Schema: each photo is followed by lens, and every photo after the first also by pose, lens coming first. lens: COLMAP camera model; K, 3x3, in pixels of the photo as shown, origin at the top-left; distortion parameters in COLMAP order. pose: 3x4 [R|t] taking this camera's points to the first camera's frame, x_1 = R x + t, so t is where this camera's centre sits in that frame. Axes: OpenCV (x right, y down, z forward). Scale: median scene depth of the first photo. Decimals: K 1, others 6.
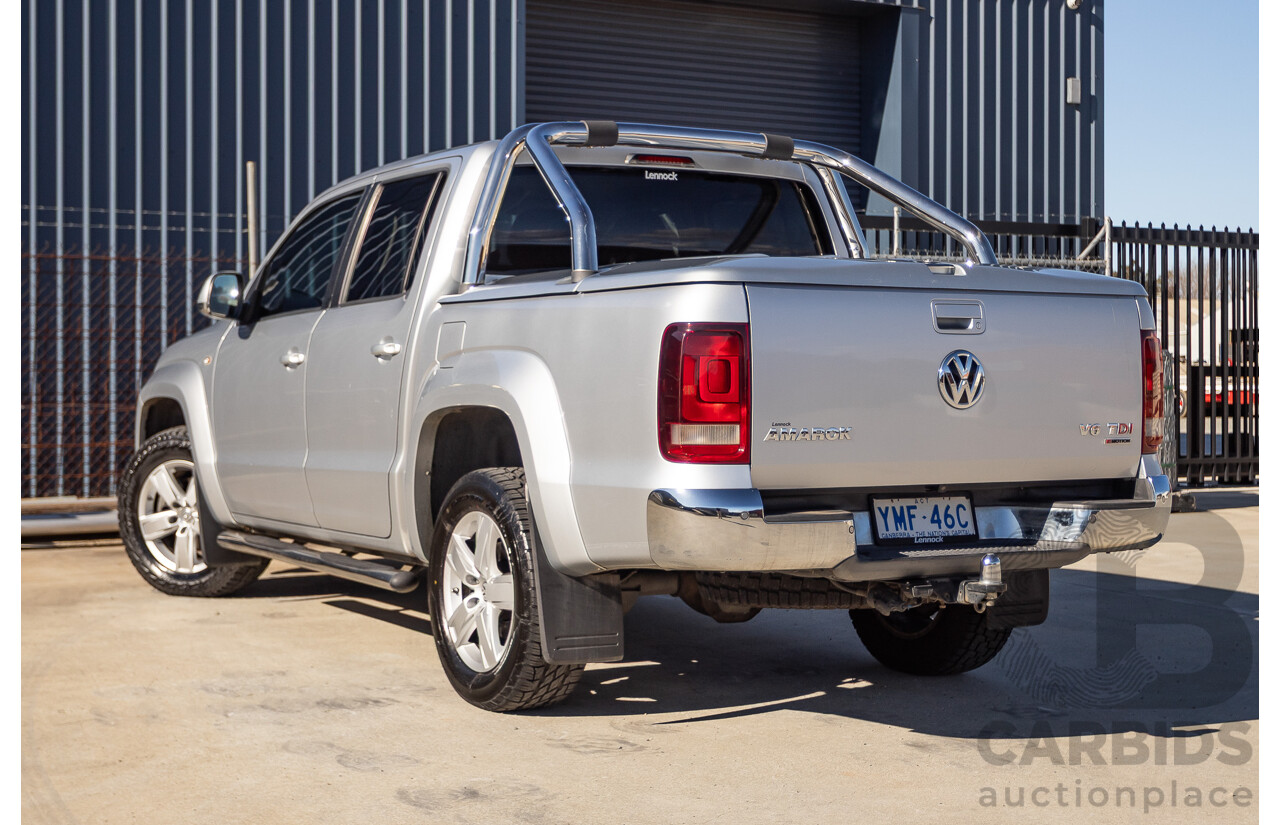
lens RADIAL K [[1959.4, 0, 653.1], [0, 1959.4, 403.8], [0, 0, 1]] dist [0.023401, 0.000000]
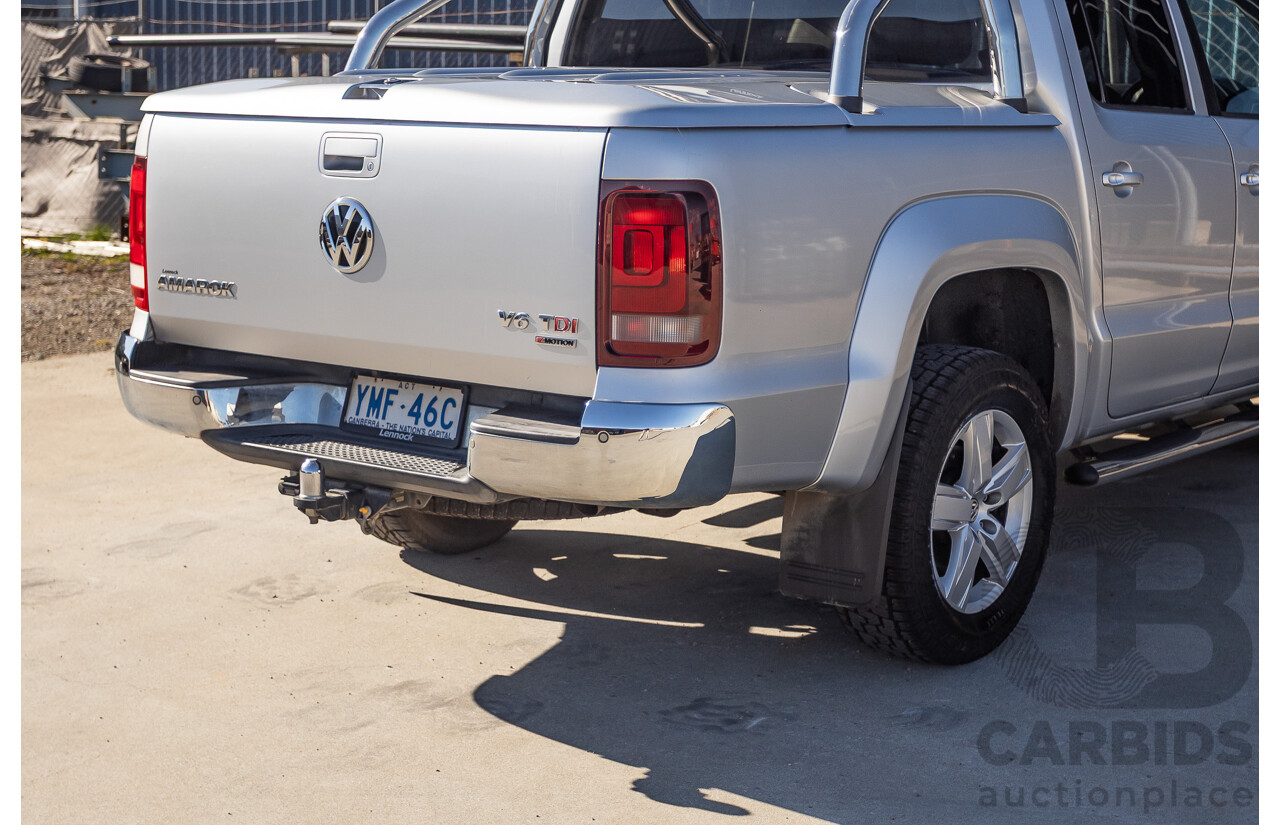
lens RADIAL K [[2133.4, 0, 596.0], [0, 2133.4, 407.1], [0, 0, 1]] dist [0.033282, 0.000000]
pose [[0.327658, 0.144371, -0.933701, 0.956148], [-0.026790, 0.989279, 0.143563, -0.067019], [0.944416, -0.022025, 0.328013, 0.779245]]
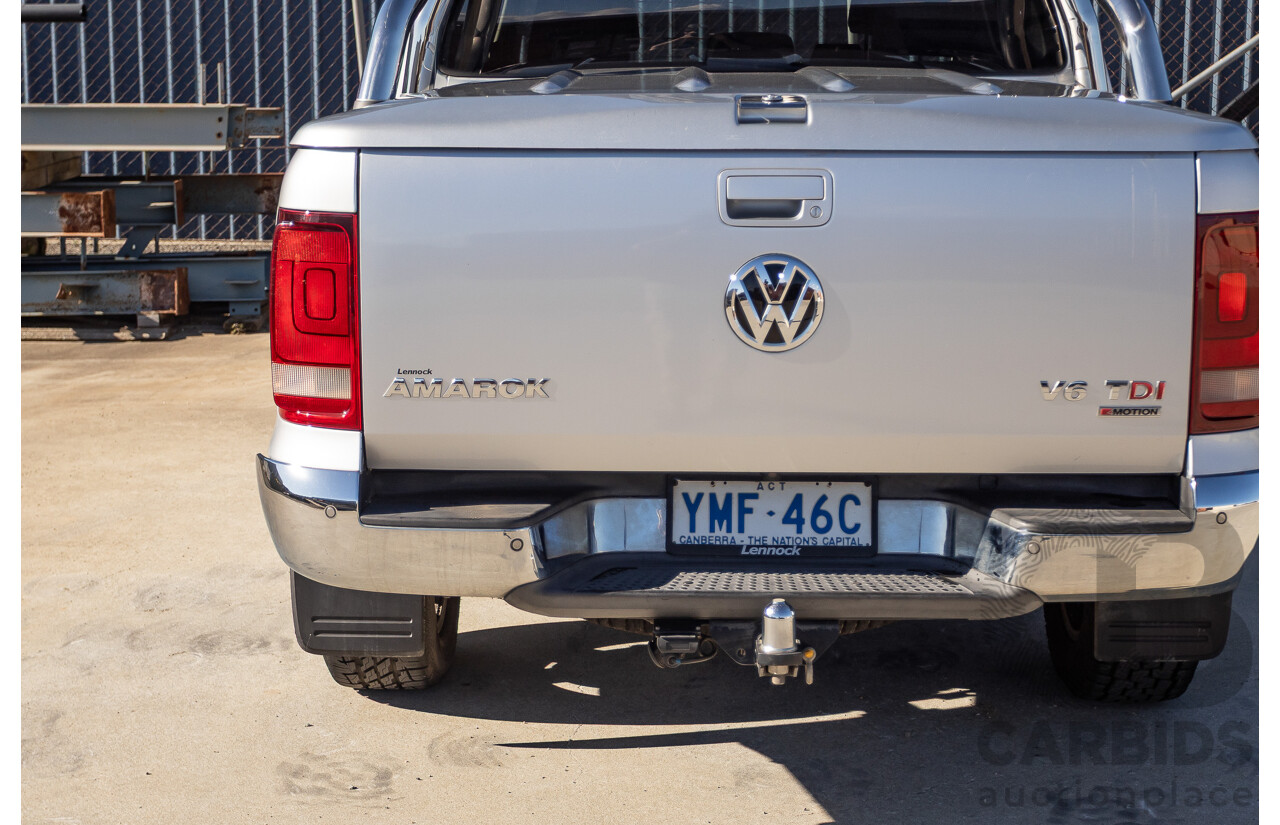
lens RADIAL K [[2133.4, 0, 642.5], [0, 2133.4, 410.2], [0, 0, 1]] dist [0.033282, 0.000000]
pose [[0.842639, 0.089211, -0.531037, 0.453595], [-0.008140, 0.988179, 0.153091, -0.076458], [0.538417, -0.124678, 0.833404, 0.412628]]
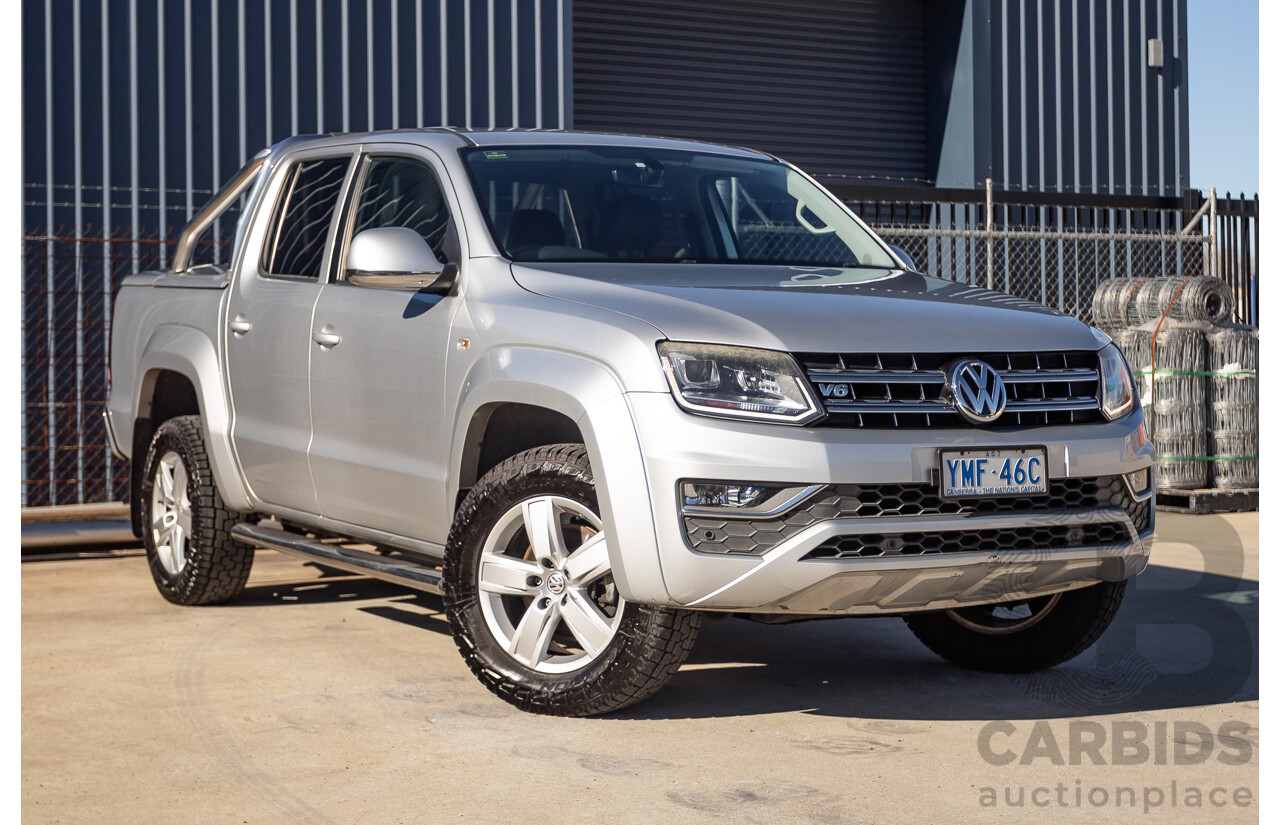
lens RADIAL K [[2133.4, 0, 636.2], [0, 2133.4, 409.3], [0, 0, 1]] dist [0.033282, 0.000000]
pose [[0.999823, -0.009068, 0.016492, -0.060830], [0.008935, 0.999927, 0.008141, -0.000480], [-0.016564, -0.007993, 0.999831, -0.019390]]
